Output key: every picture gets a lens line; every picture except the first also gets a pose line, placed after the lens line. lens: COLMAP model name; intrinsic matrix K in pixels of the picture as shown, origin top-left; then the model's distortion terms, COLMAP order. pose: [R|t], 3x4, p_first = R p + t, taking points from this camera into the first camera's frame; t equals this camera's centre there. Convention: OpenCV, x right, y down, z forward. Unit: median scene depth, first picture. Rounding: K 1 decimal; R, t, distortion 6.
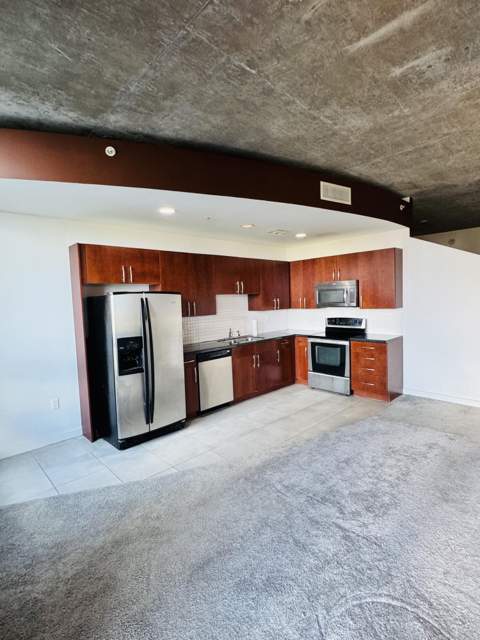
lens RADIAL K [[321.5, 0, 240.7], [0, 321.5, 319.2], [0, 0, 1]] dist [-0.000416, -0.000237]
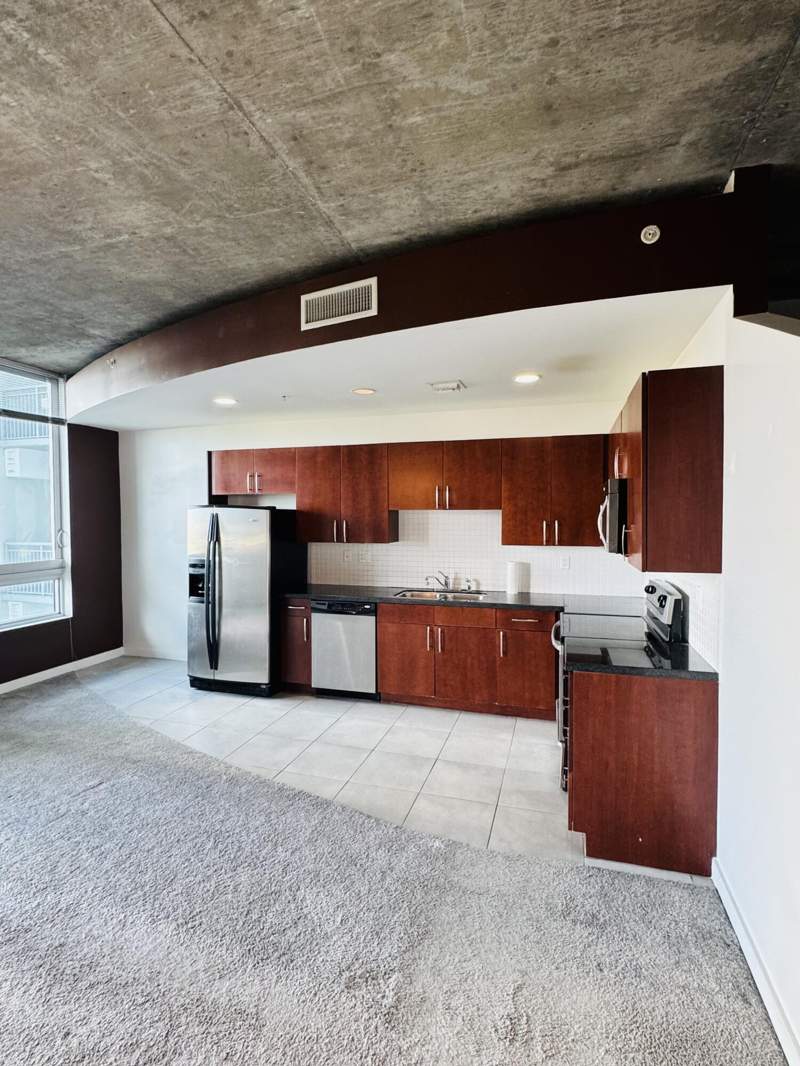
lens RADIAL K [[535.4, 0, 401.2], [0, 535.4, 531.7], [0, 0, 1]] dist [-0.000416, -0.000237]
pose [[0.483442, 0.061977, -0.873180, 0.974624], [-0.071303, 0.996964, 0.031286, -0.084018], [0.872468, 0.047136, 0.486393, 0.663909]]
